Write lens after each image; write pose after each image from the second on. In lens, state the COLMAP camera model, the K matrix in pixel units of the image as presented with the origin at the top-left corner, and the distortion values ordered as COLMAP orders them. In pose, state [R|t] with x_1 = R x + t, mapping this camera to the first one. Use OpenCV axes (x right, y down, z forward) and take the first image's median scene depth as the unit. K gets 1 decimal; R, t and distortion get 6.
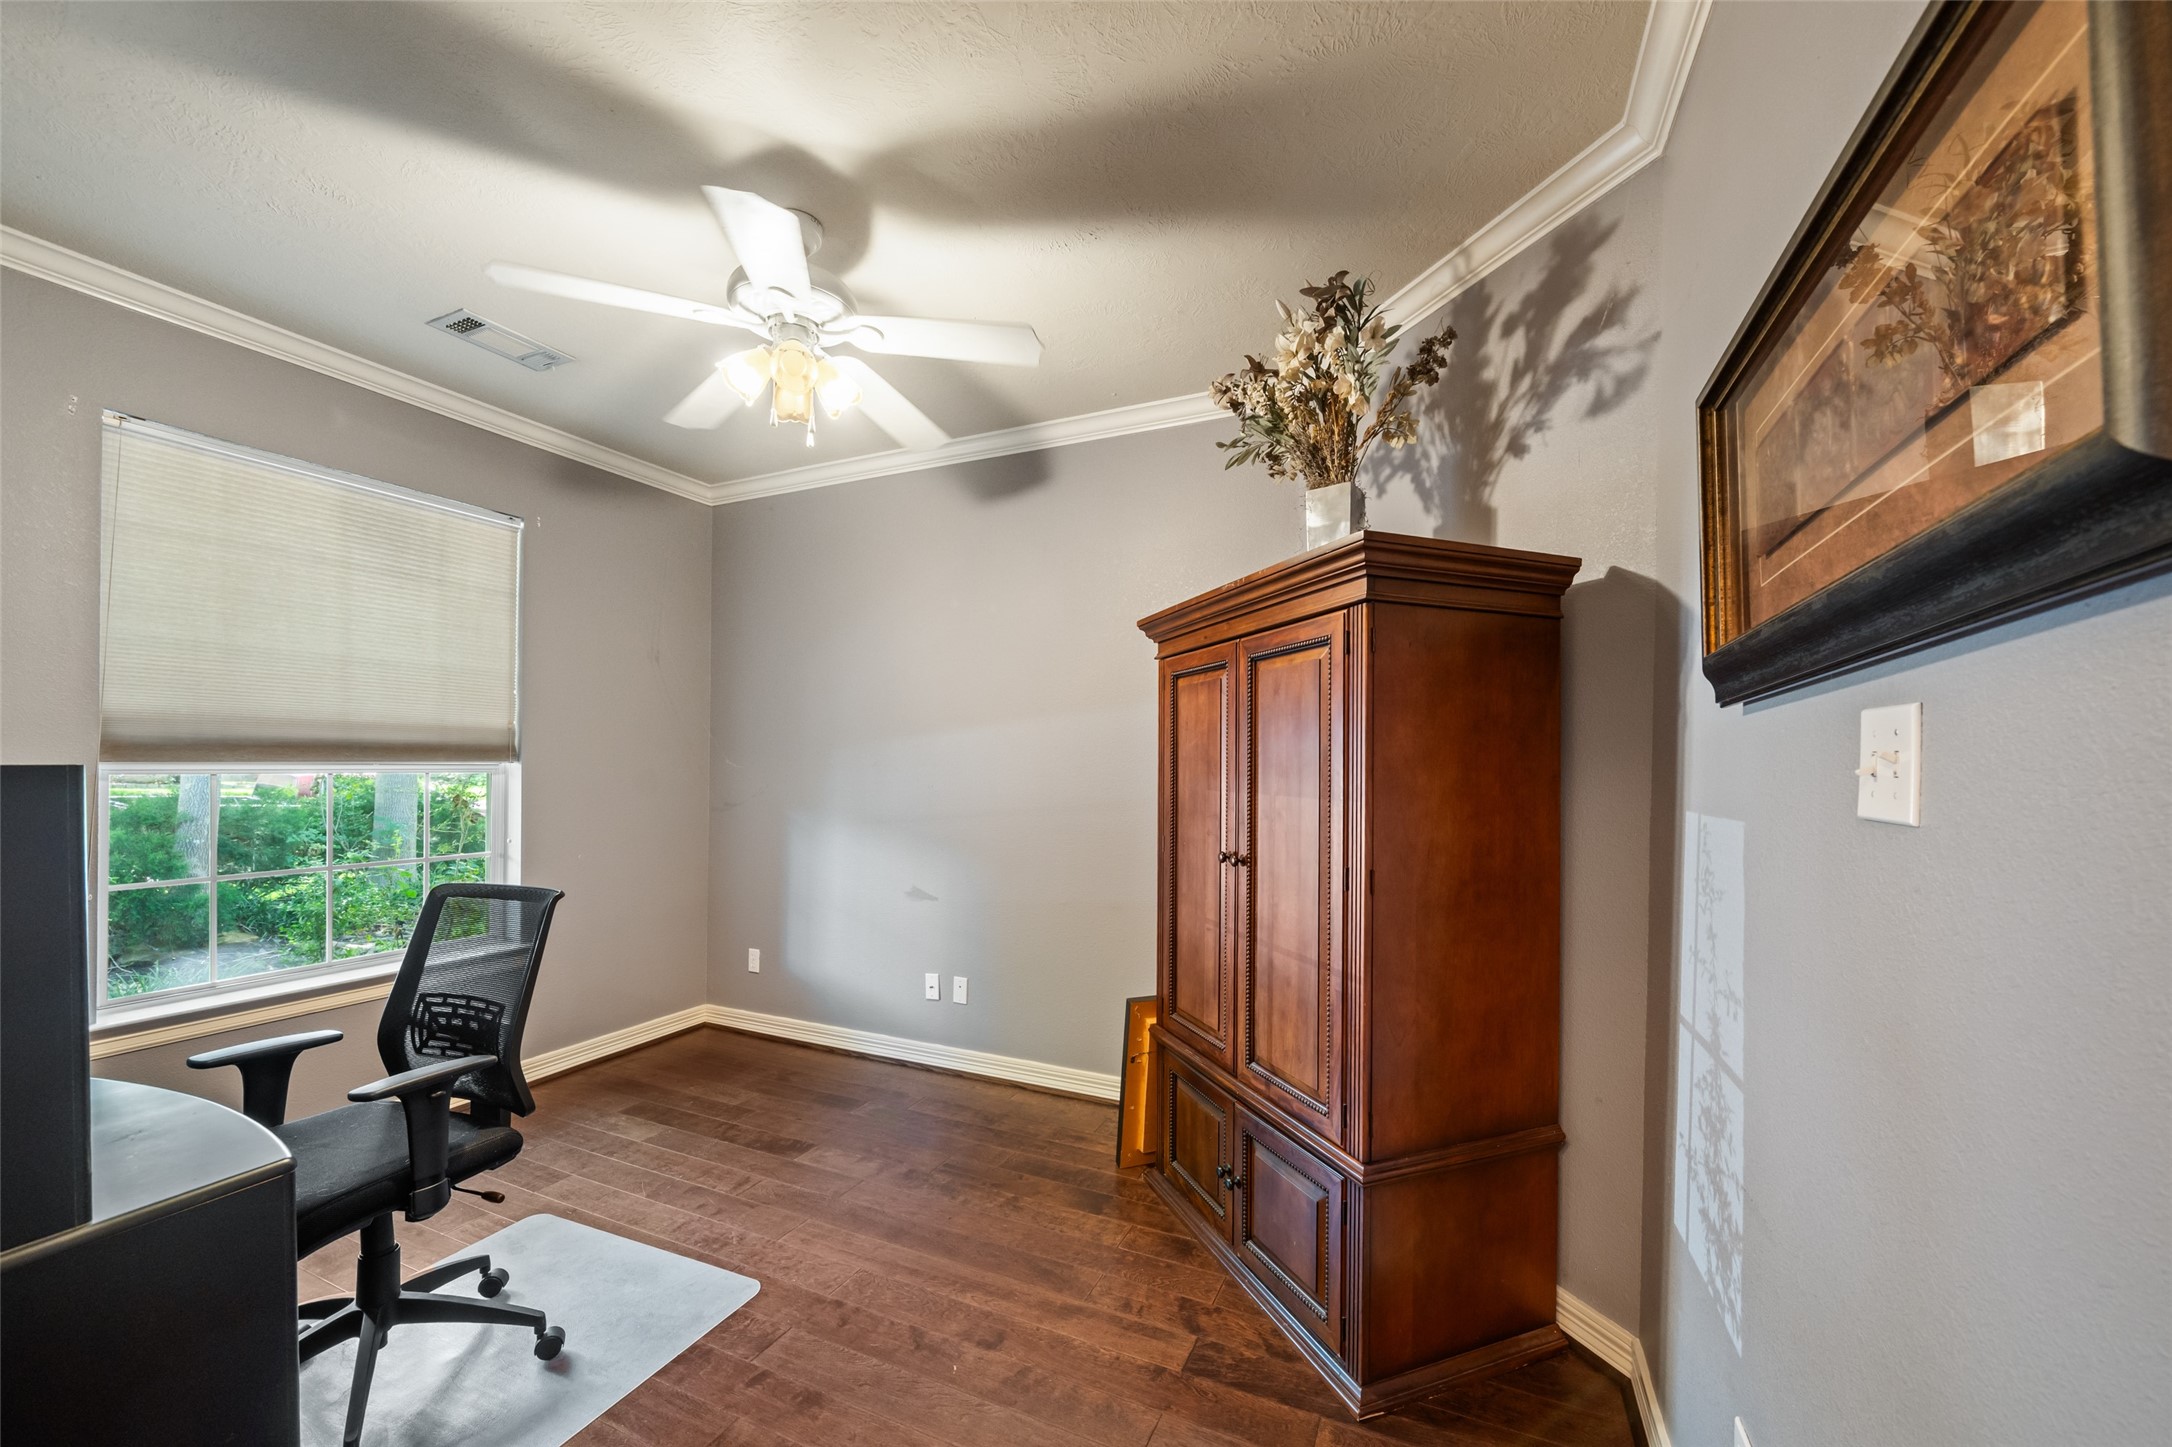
lens RADIAL K [[814.4, 0, 1081.9], [0, 814.4, 759.7], [0, 0, 1]] dist [-0.002064, -0.000073]
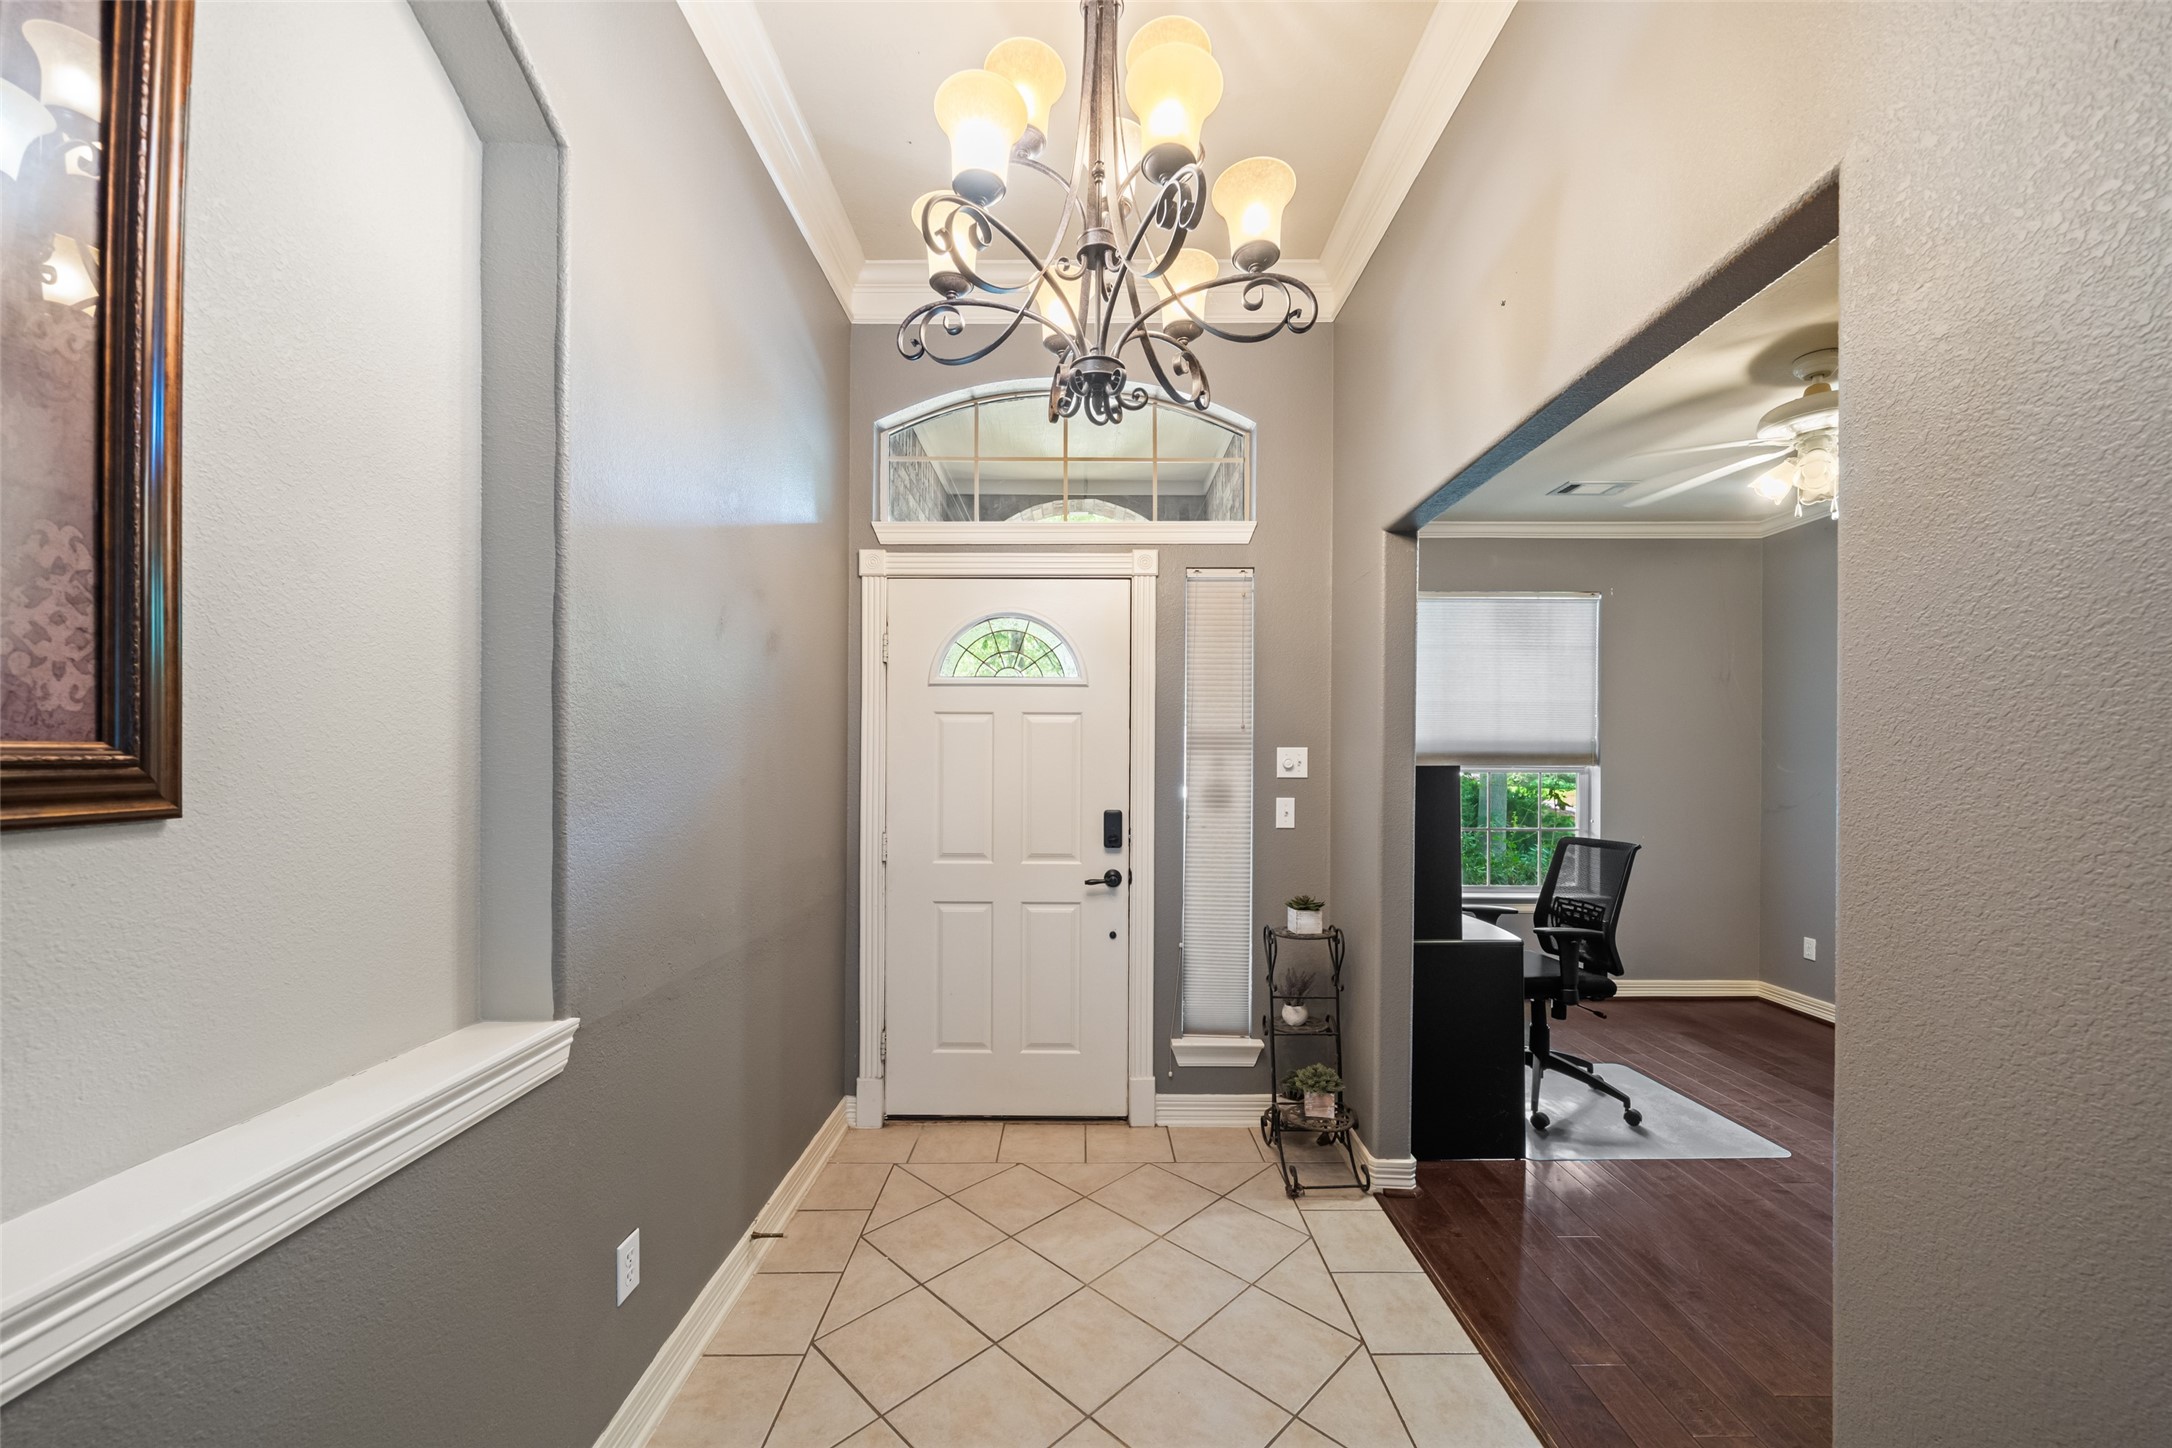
lens RADIAL K [[814.4, 0, 1081.9], [0, 814.4, 760.2], [0, 0, 1]] dist [-0.002064, -0.000073]
pose [[0.412820, -0.005304, -0.910797, 0.283656], [0.000984, 0.999985, -0.005378, 0.000047], [0.910812, 0.001324, 0.412819, -0.508633]]
